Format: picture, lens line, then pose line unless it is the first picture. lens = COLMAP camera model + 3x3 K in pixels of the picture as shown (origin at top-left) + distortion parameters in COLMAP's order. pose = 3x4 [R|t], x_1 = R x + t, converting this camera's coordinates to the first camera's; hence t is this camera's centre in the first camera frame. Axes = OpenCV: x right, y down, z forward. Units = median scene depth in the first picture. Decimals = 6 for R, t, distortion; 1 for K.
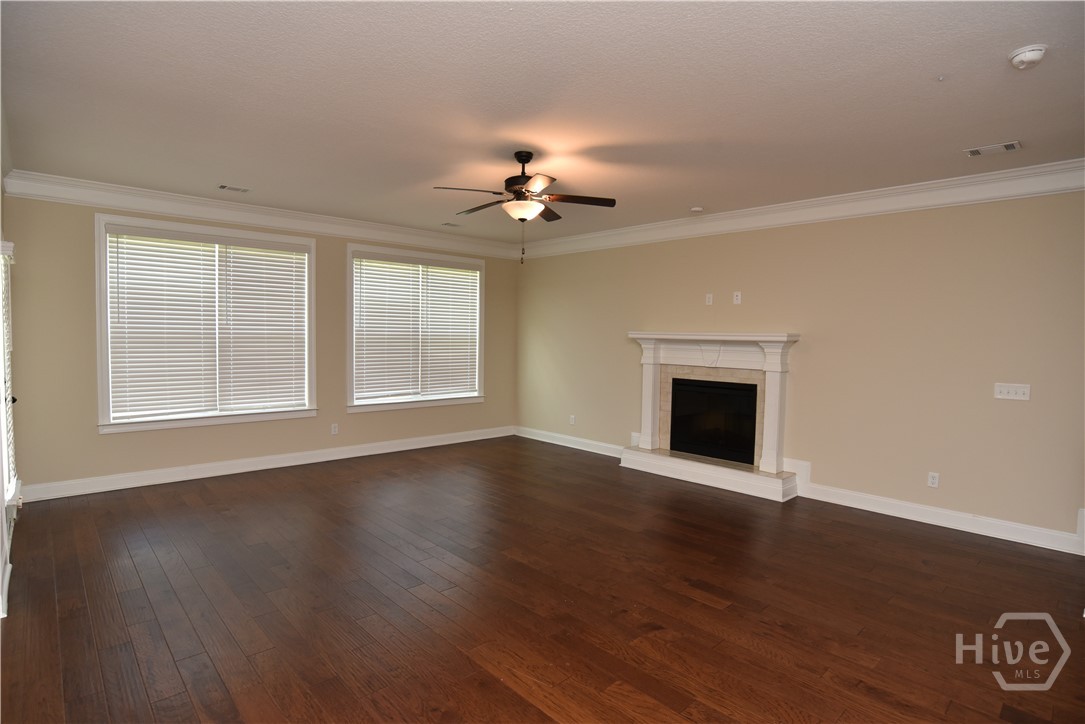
lens RADIAL K [[552.4, 0, 537.8], [0, 552.4, 361.4], [0, 0, 1]] dist [-0.069269, 0.023198]
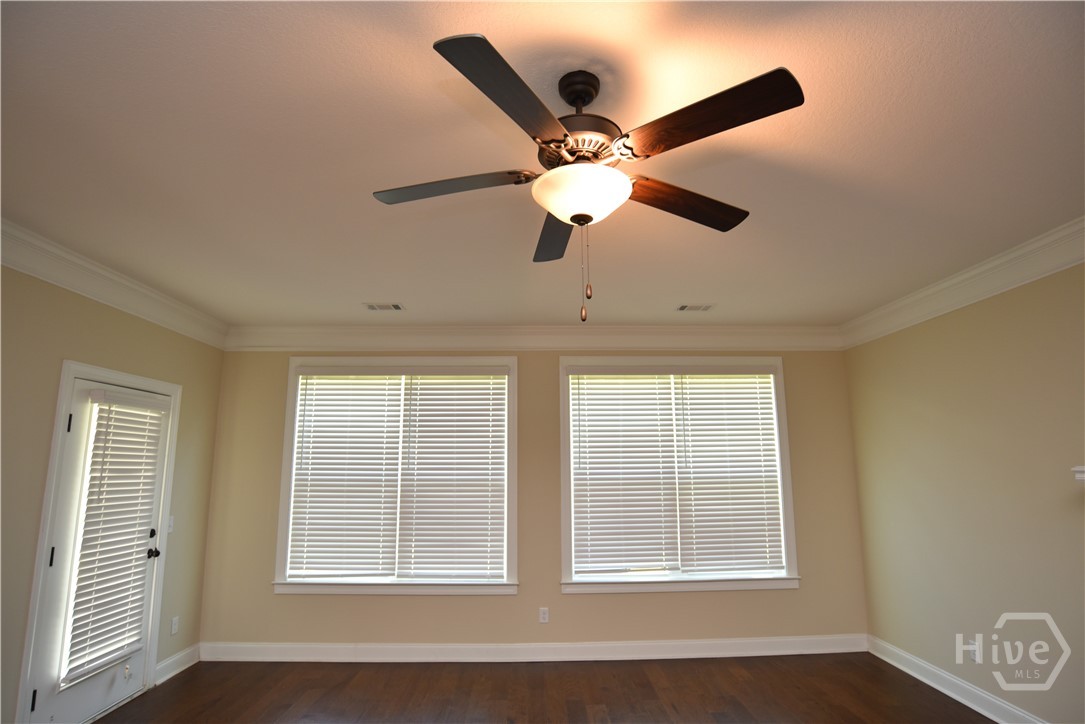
lens RADIAL K [[552.4, 0, 539.8], [0, 552.4, 362.6], [0, 0, 1]] dist [-0.069269, 0.023198]
pose [[0.752331, -0.137785, -0.644216, 0.128629], [-0.014929, 0.974067, -0.225768, -0.036564], [0.658617, 0.179469, 0.730763, 0.439591]]
